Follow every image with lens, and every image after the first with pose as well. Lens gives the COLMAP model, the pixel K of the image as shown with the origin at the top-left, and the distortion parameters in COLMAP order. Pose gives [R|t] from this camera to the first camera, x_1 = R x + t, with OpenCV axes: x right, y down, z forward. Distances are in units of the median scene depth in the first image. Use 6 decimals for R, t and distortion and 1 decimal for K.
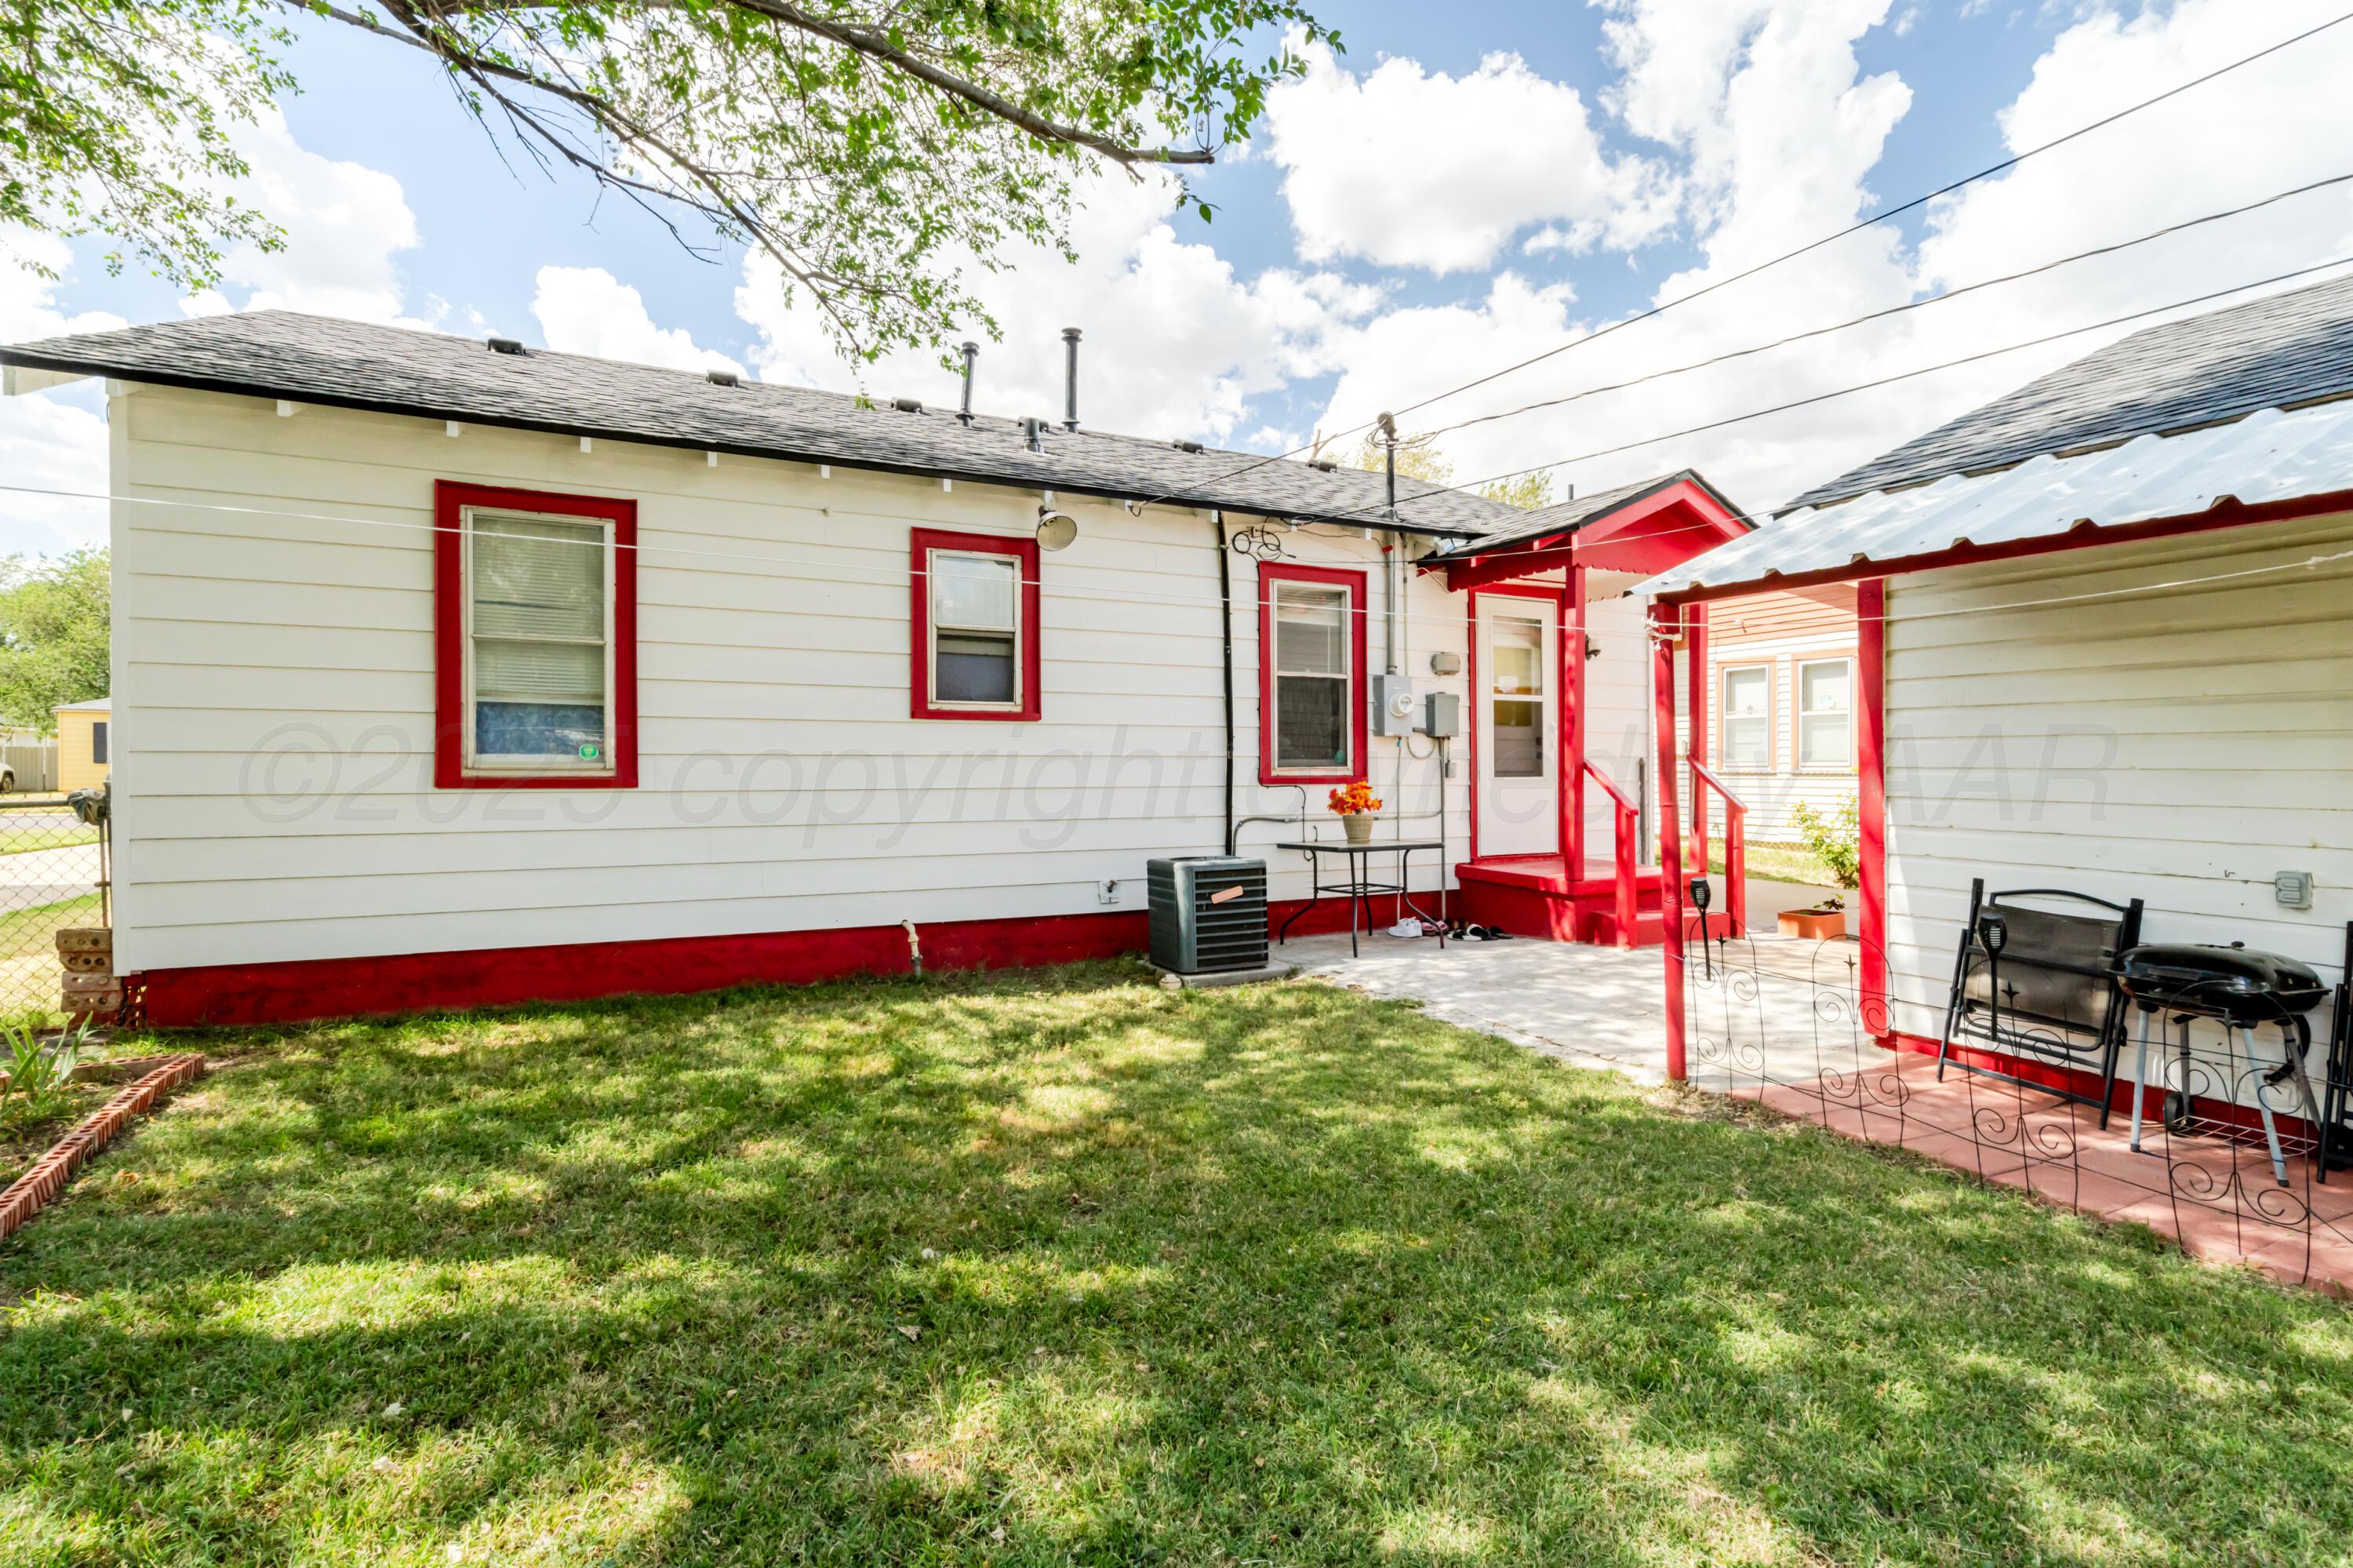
lens RADIAL K [[1079.9, 0, 1154.1], [0, 1079.9, 763.9], [0, 0, 1]] dist [-0.003365, 0.000435]
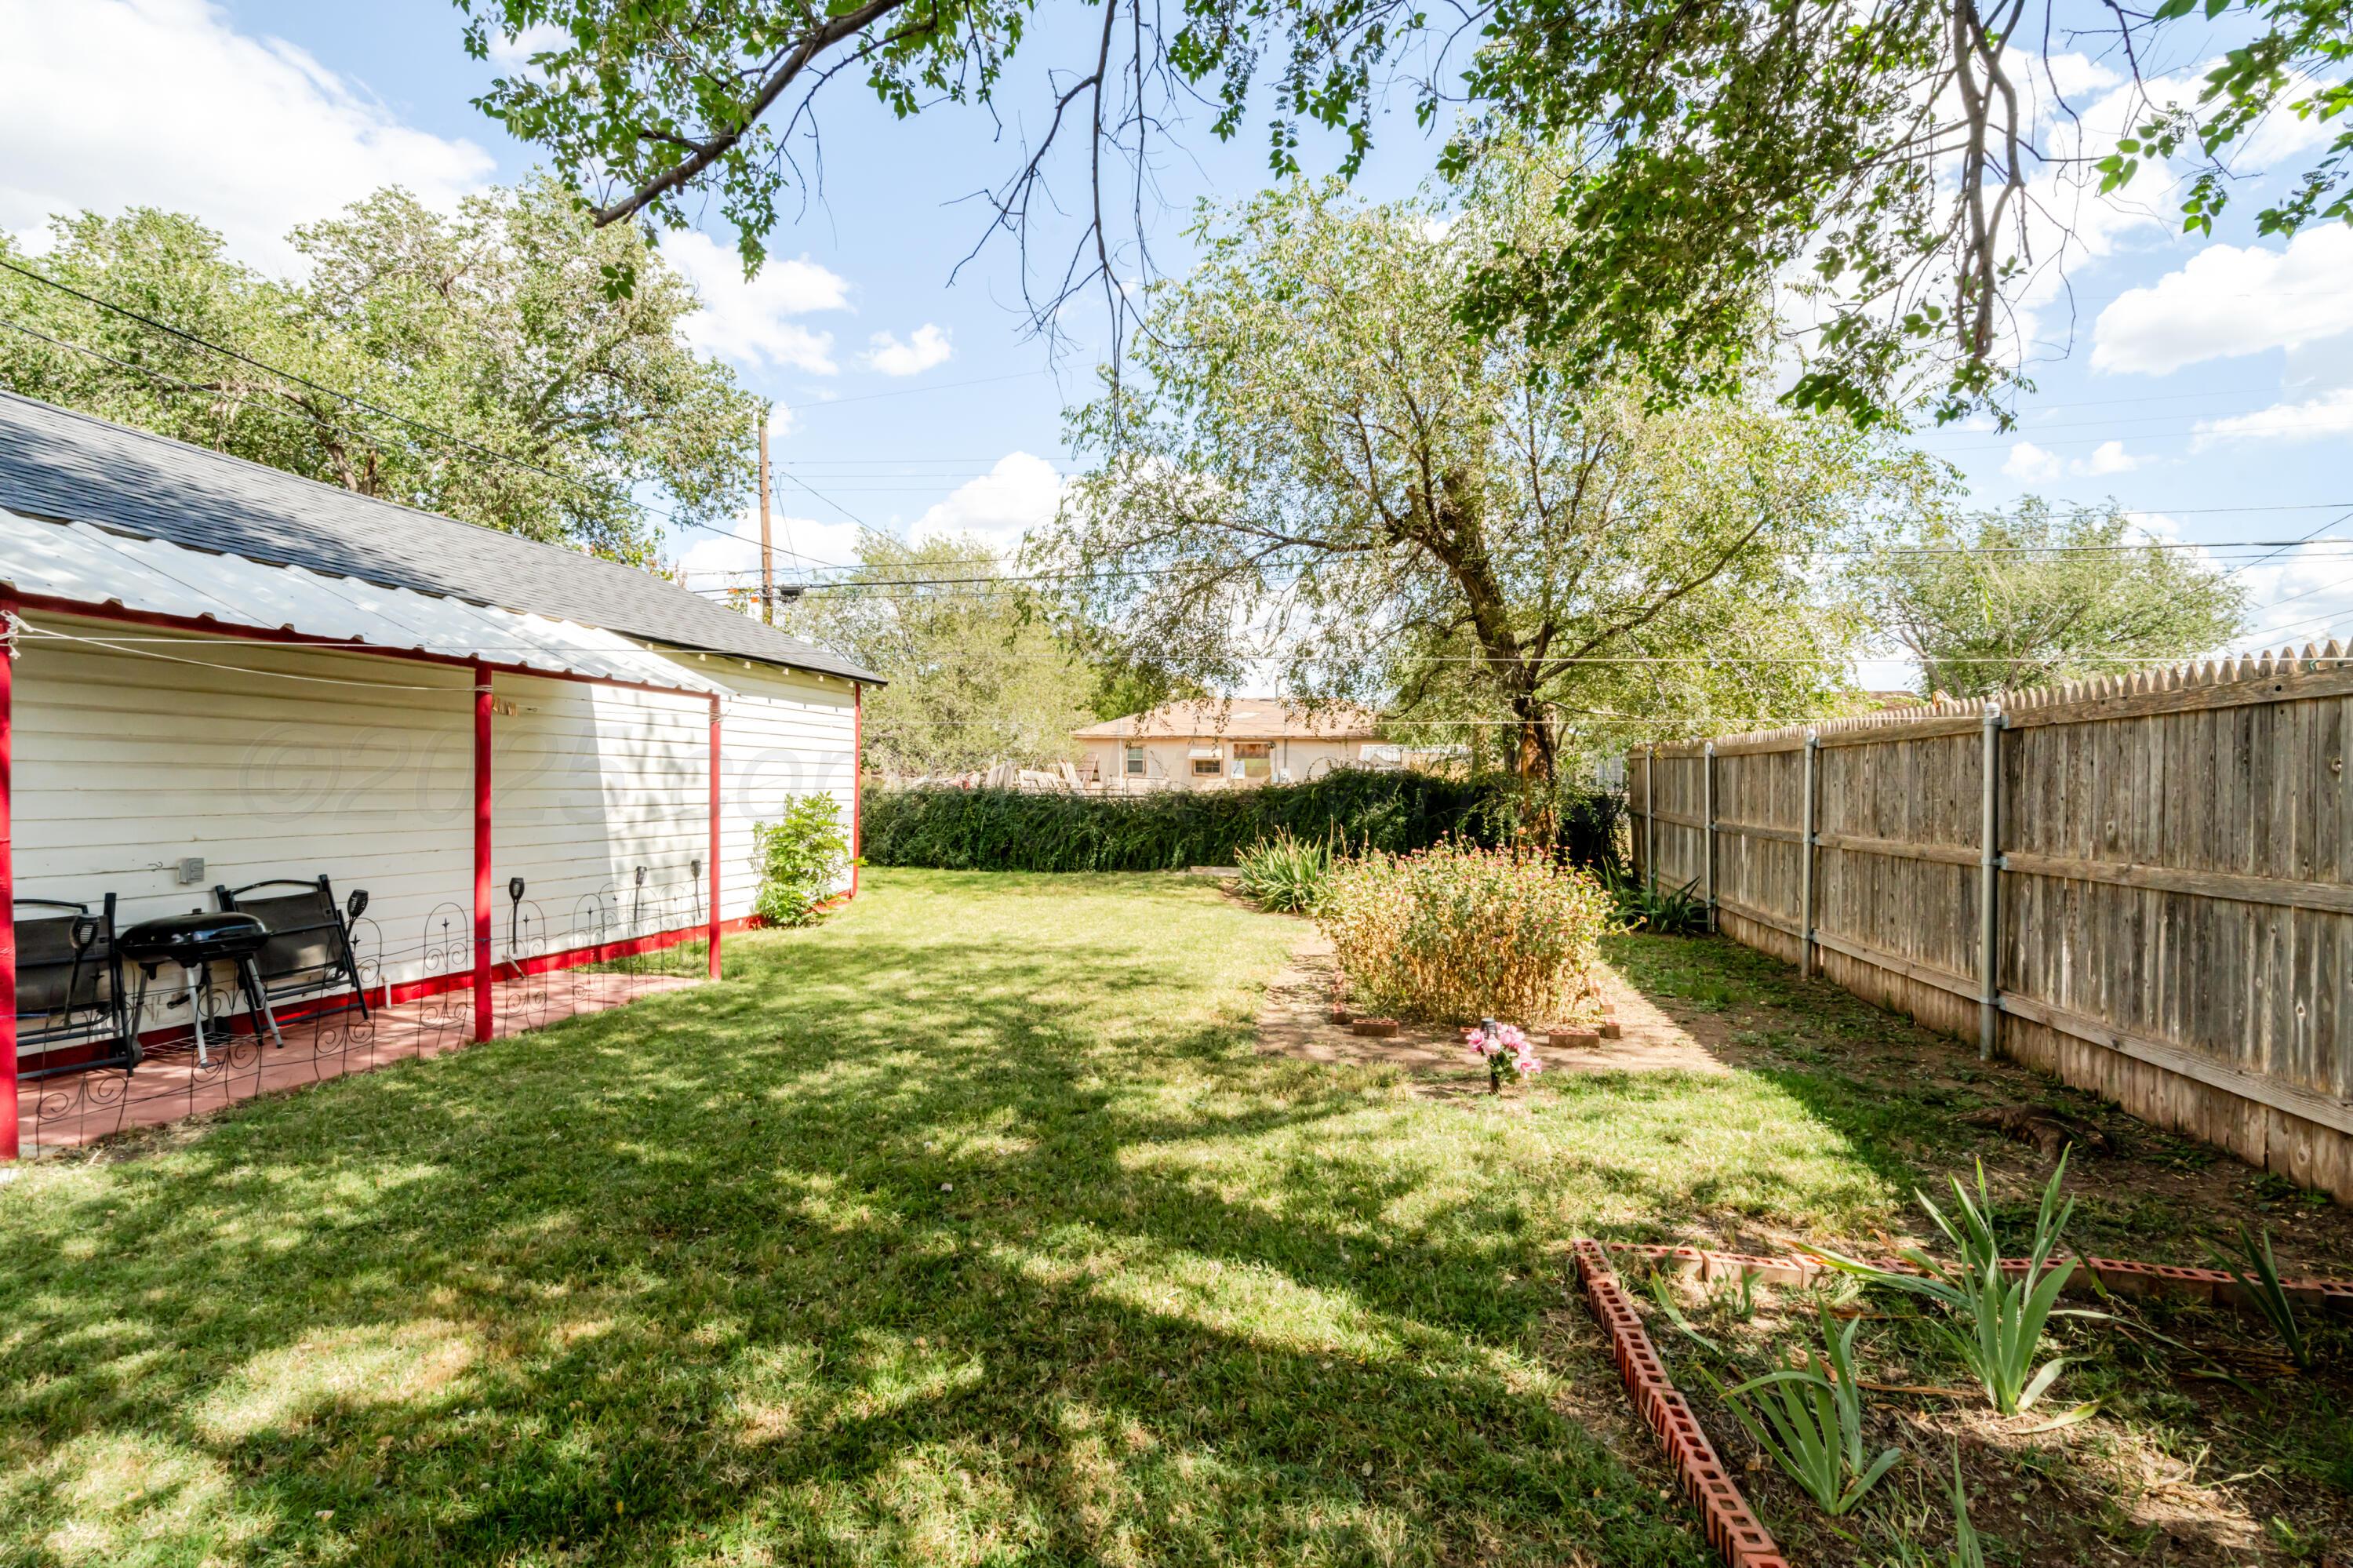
lens RADIAL K [[1079.9, 0, 1154.1], [0, 1079.9, 763.9], [0, 0, 1]] dist [-0.003365, 0.000435]
pose [[-0.769888, 0.002644, 0.638174, -0.600718], [-0.002815, 0.999968, -0.007538, -0.015066], [-0.638173, -0.007600, -0.769855, 0.858357]]
